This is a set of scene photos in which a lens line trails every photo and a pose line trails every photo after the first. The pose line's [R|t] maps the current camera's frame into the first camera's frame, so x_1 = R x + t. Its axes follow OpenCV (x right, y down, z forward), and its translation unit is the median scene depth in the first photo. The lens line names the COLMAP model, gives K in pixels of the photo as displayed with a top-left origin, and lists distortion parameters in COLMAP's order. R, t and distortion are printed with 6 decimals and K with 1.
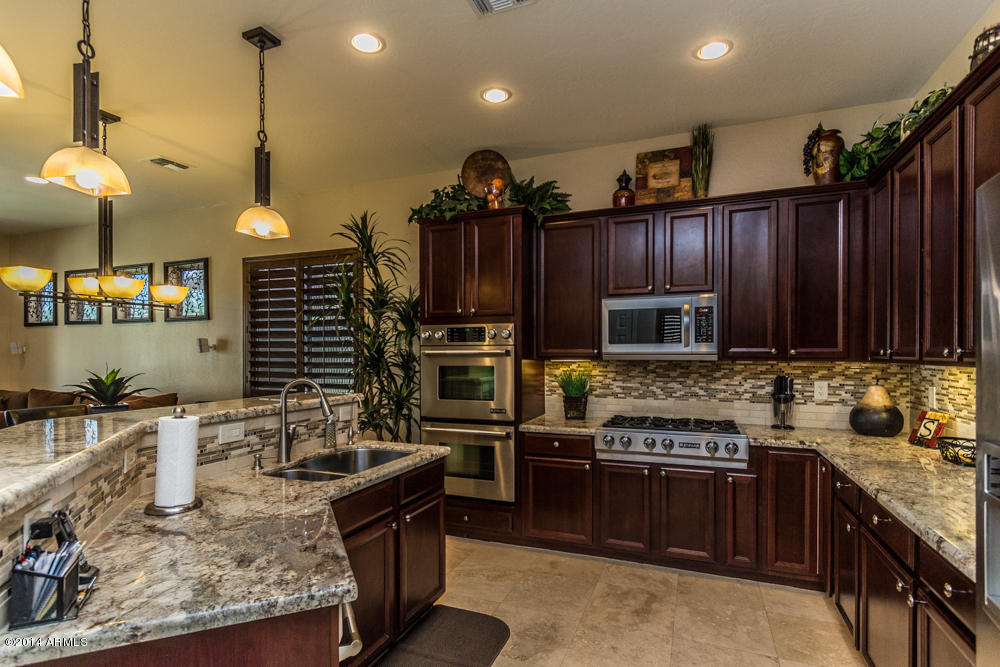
lens RADIAL K [[504.5, 0, 499.5], [0, 504.5, 354.1], [0, 0, 1]] dist [0.015729, 0.000285]
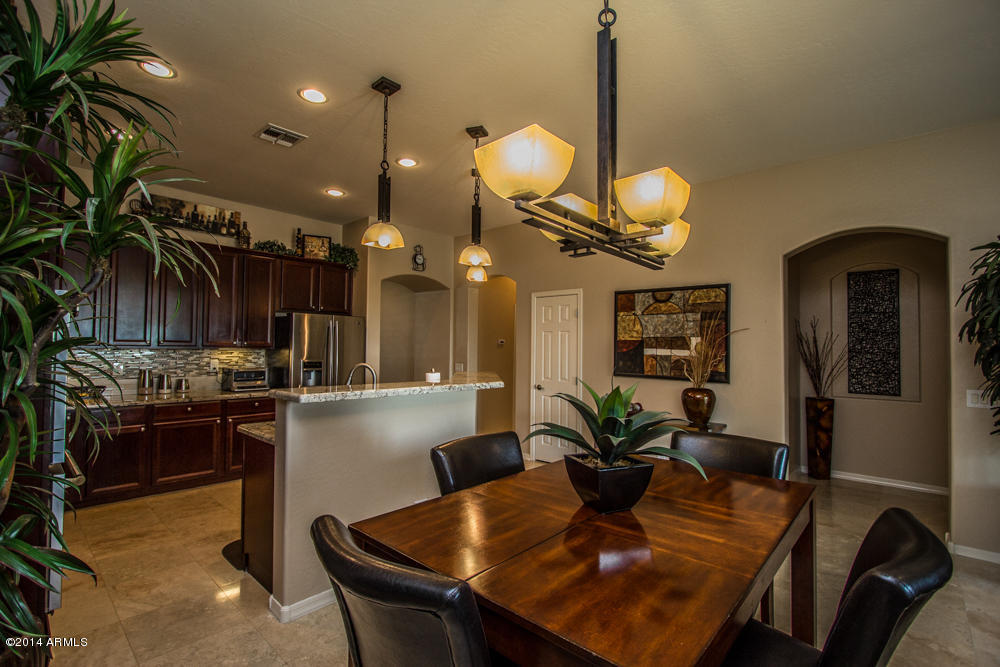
lens RADIAL K [[458.7, 0, 497.0], [0, 458.7, 335.9], [0, 0, 1]] dist [-0.011364, 0.000183]
pose [[-0.934715, -0.000230, 0.355398, -0.811567], [-0.007615, 0.999783, -0.019382, -0.003401], [-0.355317, -0.020824, -0.934514, 1.406267]]
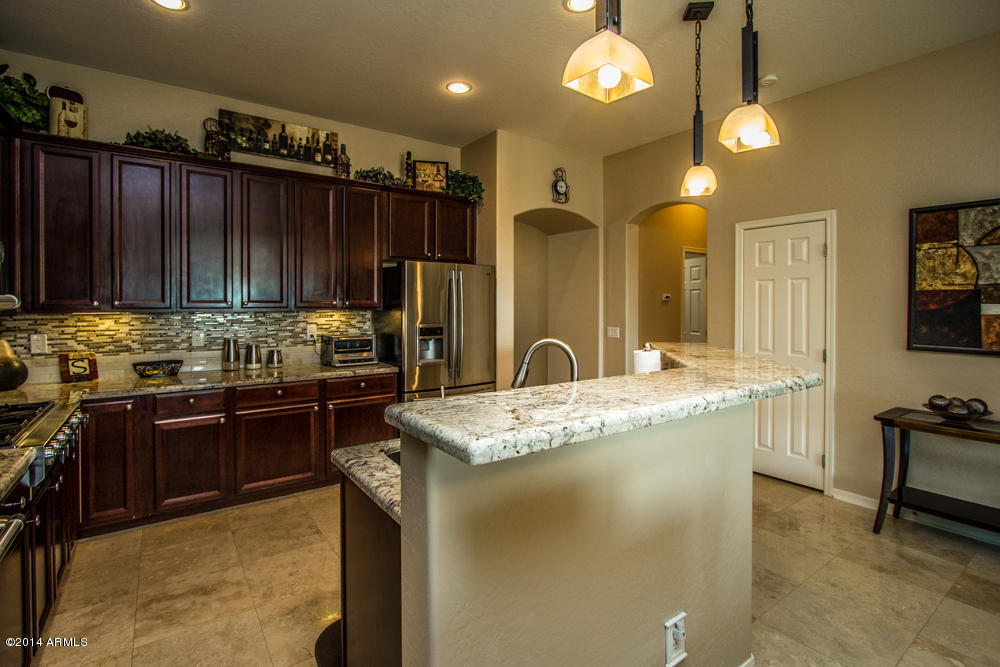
lens RADIAL K [[469.6, 0, 491.5], [0, 469.6, 309.2], [0, 0, 1]] dist [-0.014833, -0.000082]
pose [[-0.837067, -0.003289, 0.547090, -0.468943], [0.004606, 0.999904, 0.013059, -0.001005], [-0.547080, 0.013451, -0.836972, 1.098528]]
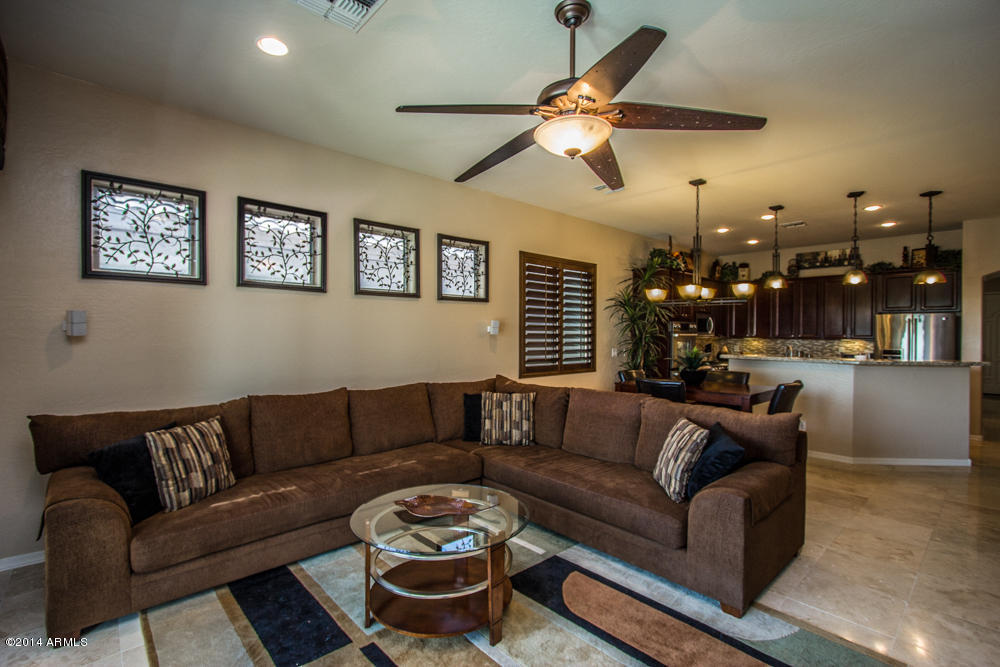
lens RADIAL K [[458.7, 0, 497.0], [0, 458.7, 335.9], [0, 0, 1]] dist [-0.011364, 0.000183]
pose [[0.448009, 0.000057, 0.894029, -2.226305], [-0.004323, 0.999988, 0.002102, -0.001060], [-0.894019, -0.004806, 0.448004, 0.890238]]
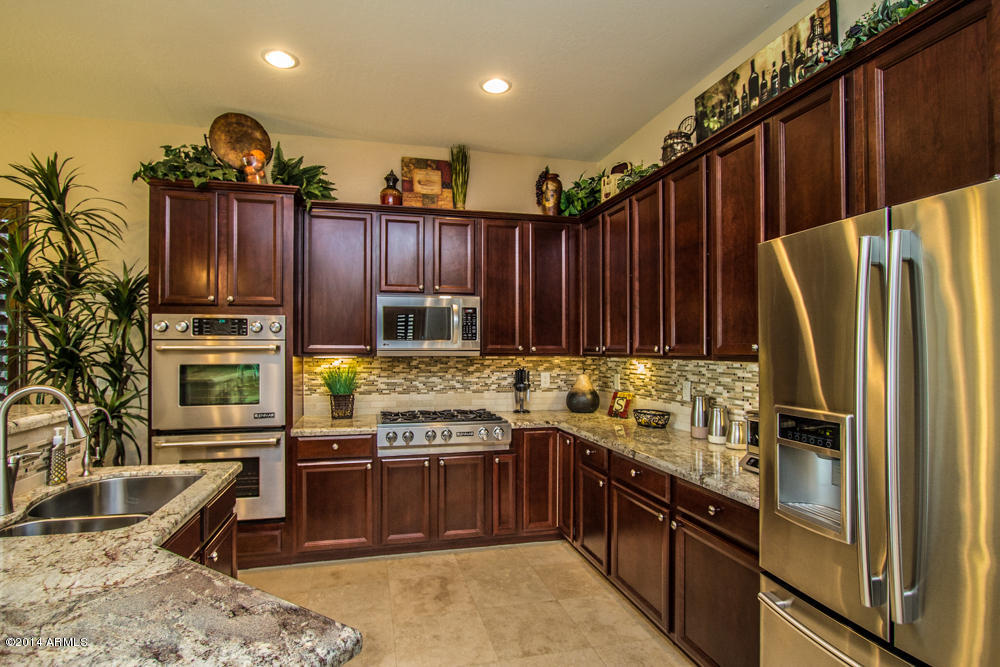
lens RADIAL K [[505.0, 0, 480.7], [0, 505.0, 343.2], [0, 0, 1]] dist [-0.005999, -0.000089]
pose [[0.820624, 0.008764, 0.571402, -0.199179], [-0.000344, 0.999890, -0.014841, 0.000562], [-0.571469, 0.011982, 0.820536, 0.072941]]
